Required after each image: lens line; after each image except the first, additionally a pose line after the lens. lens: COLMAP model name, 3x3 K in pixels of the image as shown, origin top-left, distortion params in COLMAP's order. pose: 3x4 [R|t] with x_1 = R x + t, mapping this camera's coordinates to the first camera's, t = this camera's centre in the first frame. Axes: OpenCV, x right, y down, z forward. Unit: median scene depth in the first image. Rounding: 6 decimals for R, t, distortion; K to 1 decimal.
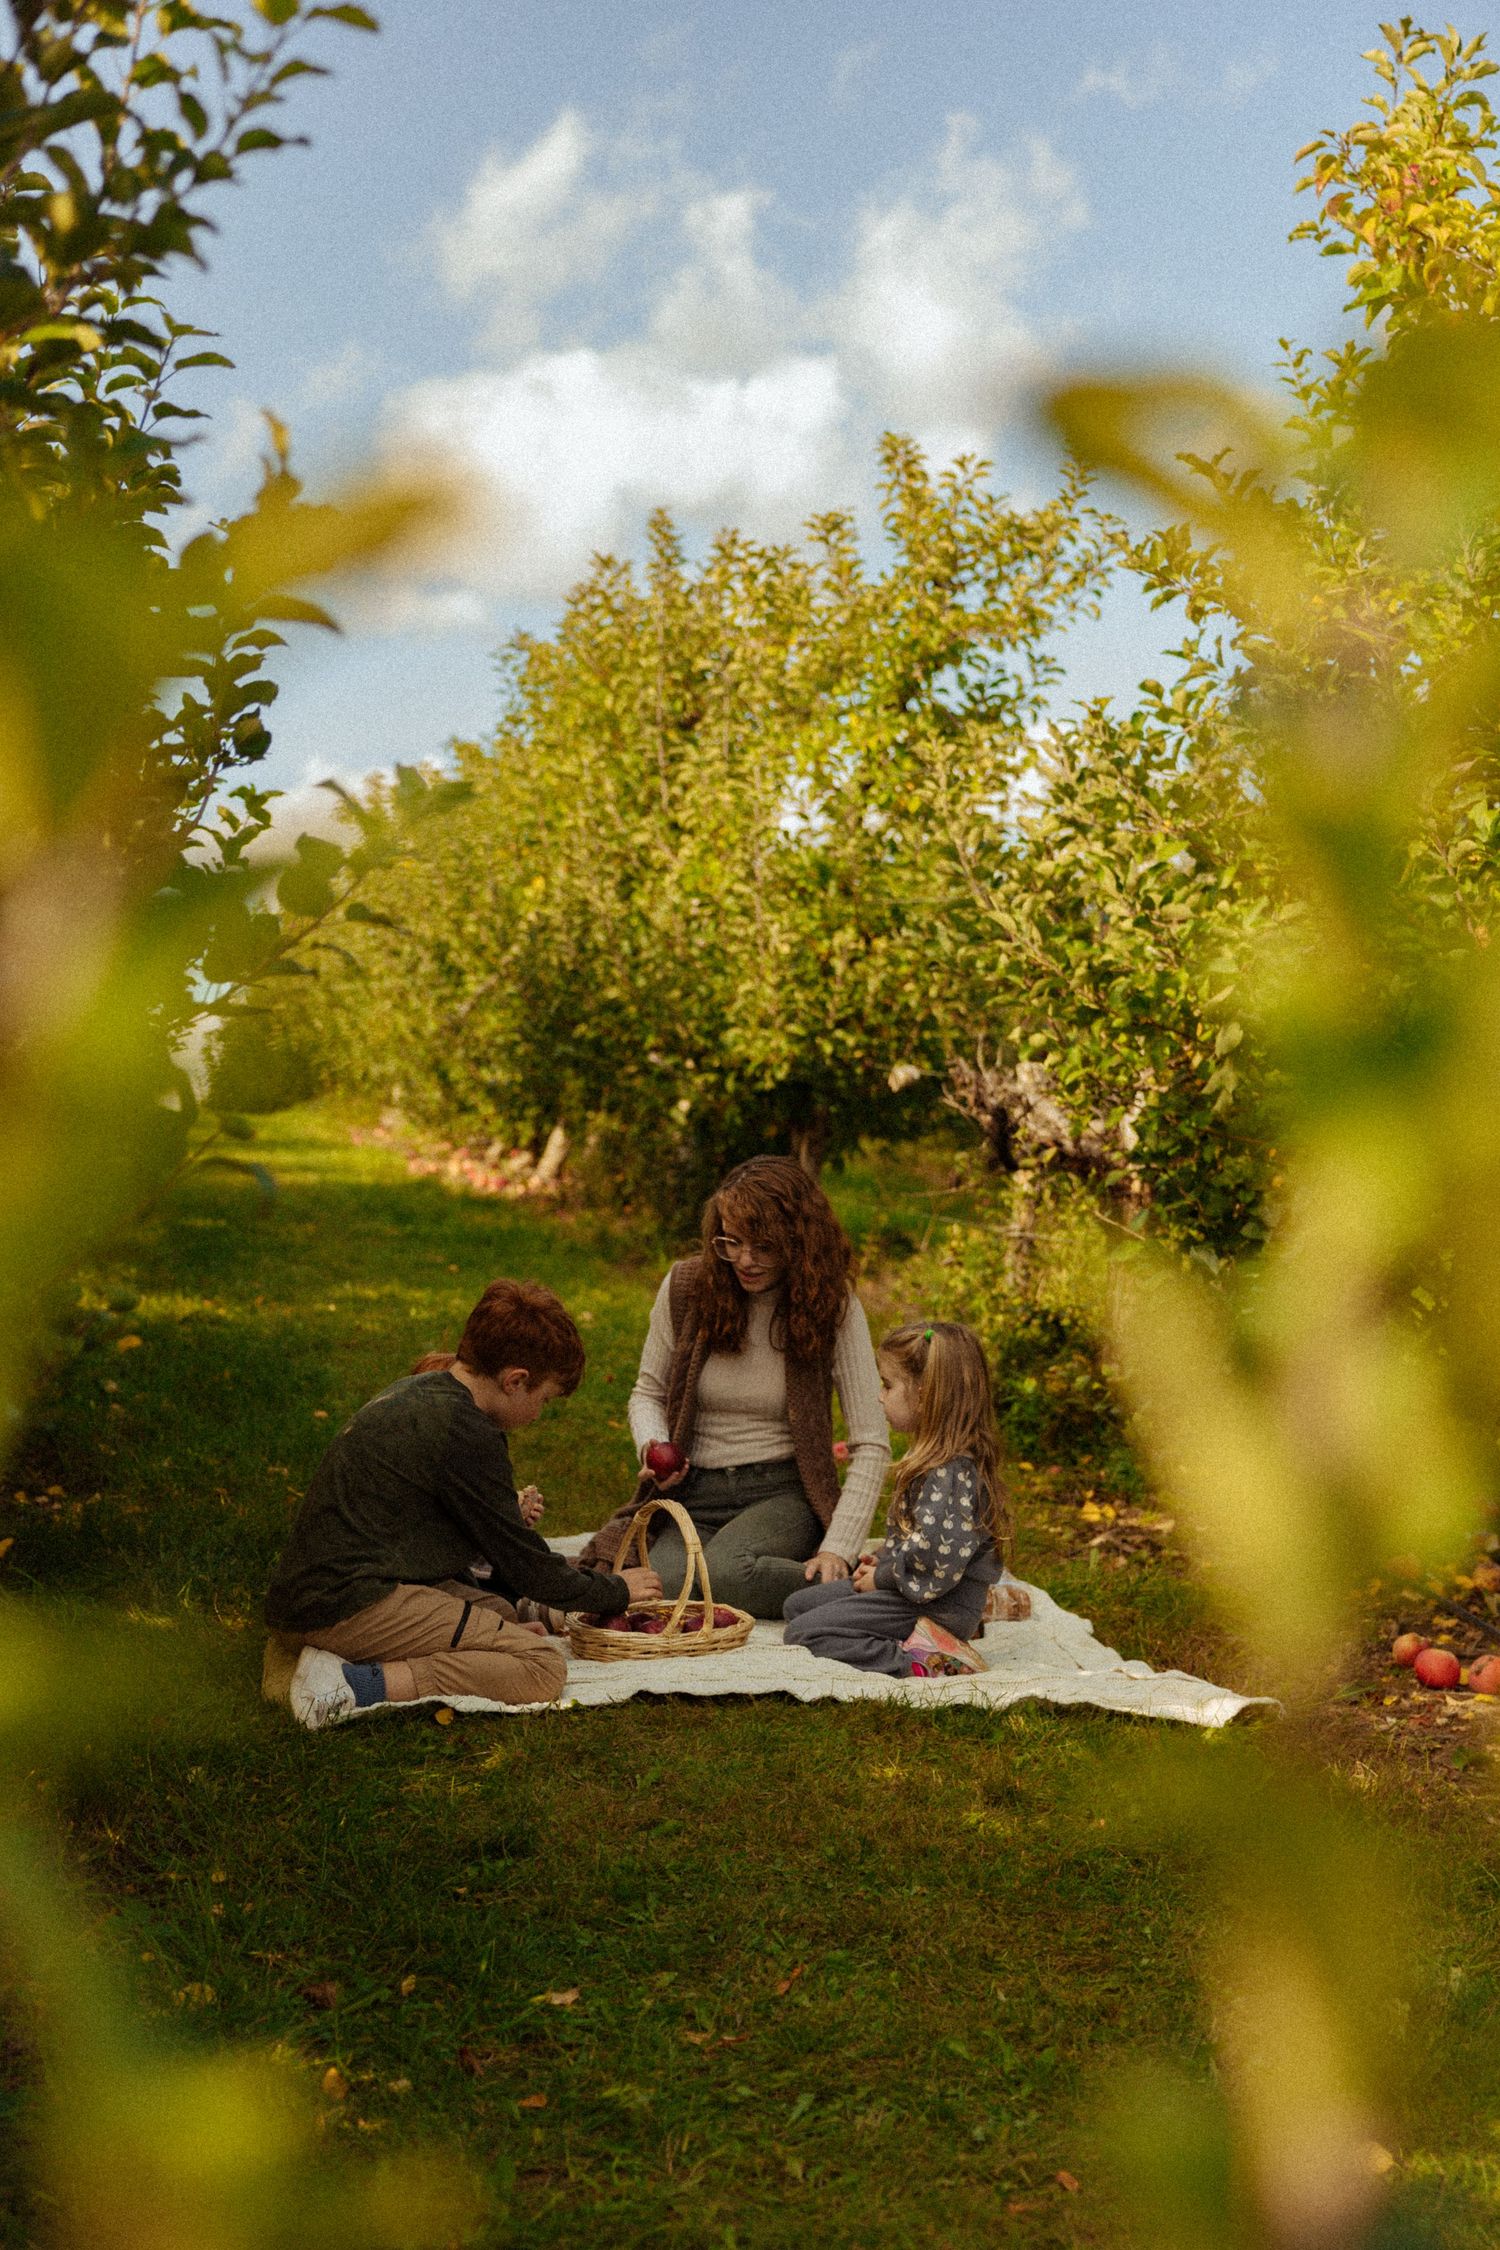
lens RADIAL K [[3192.7, 0, 791.6], [0, 3192.7, 1131.0], [0, 0, 1]] dist [-0.005071, -0.105120]
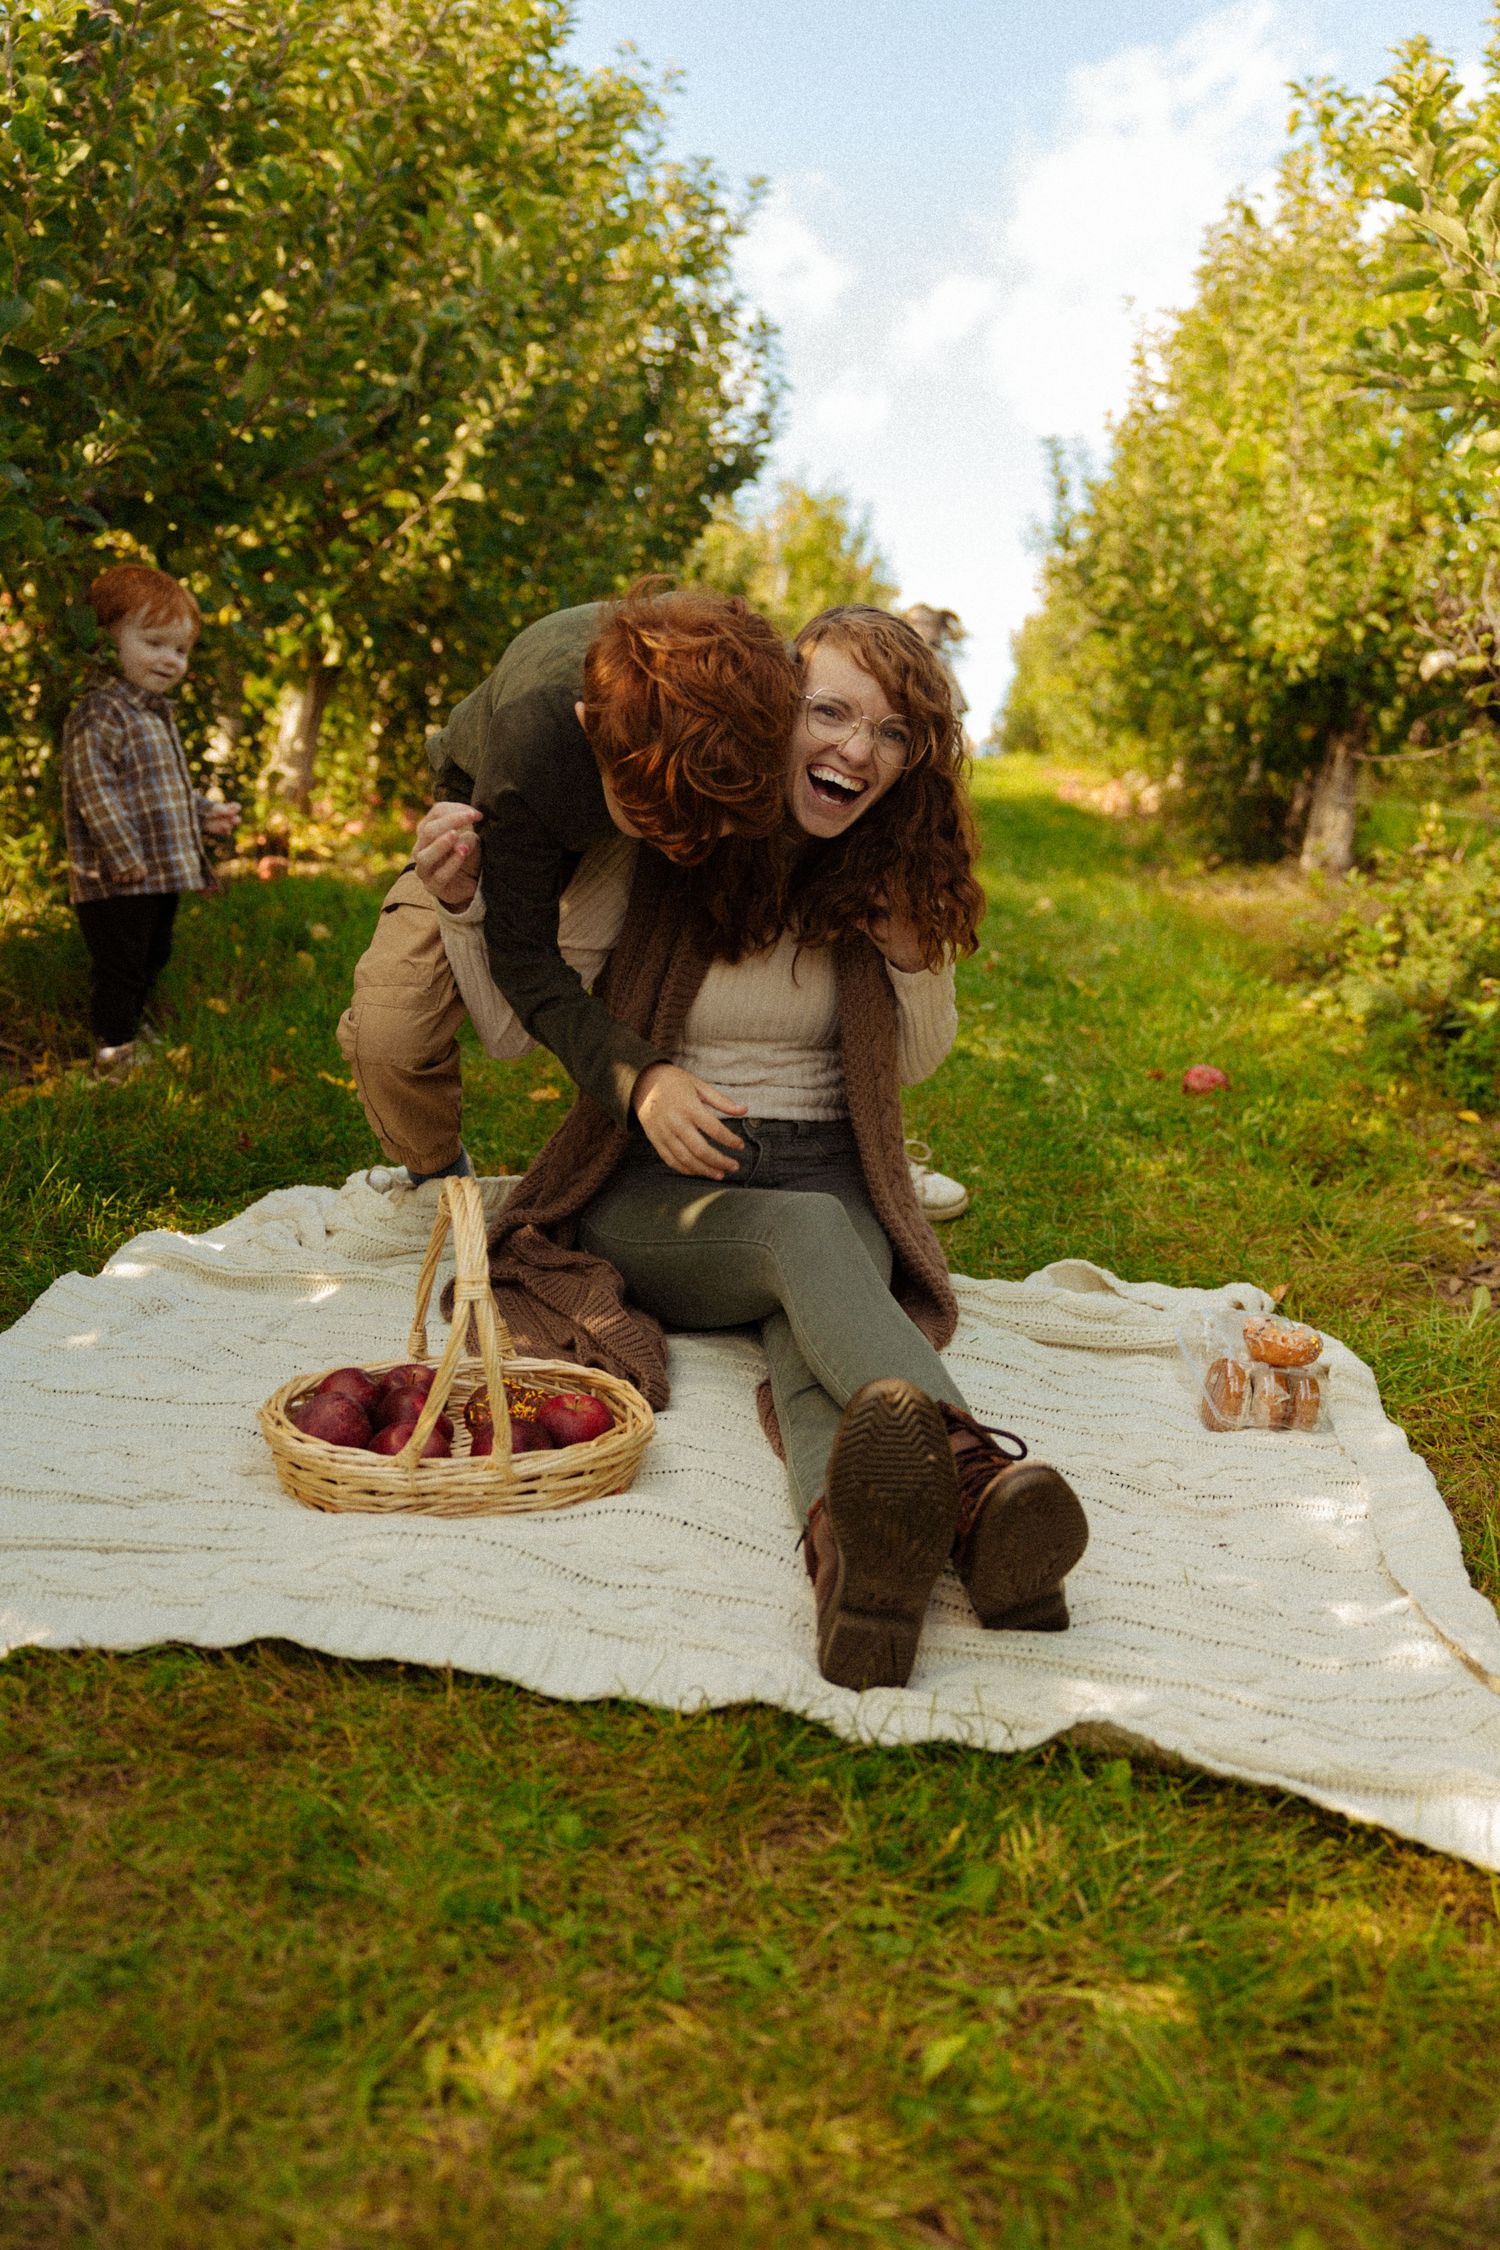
lens RADIAL K [[2134.5, 0, 750.0], [0, 2134.5, 1125.0], [0, 0, 1]] dist [-0.001595, -0.003395]
pose [[0.945324, 0.086672, -0.314406, 0.051577], [-0.039576, 0.987402, 0.153204, 0.027000], [0.323724, -0.132385, 0.936844, 0.346313]]
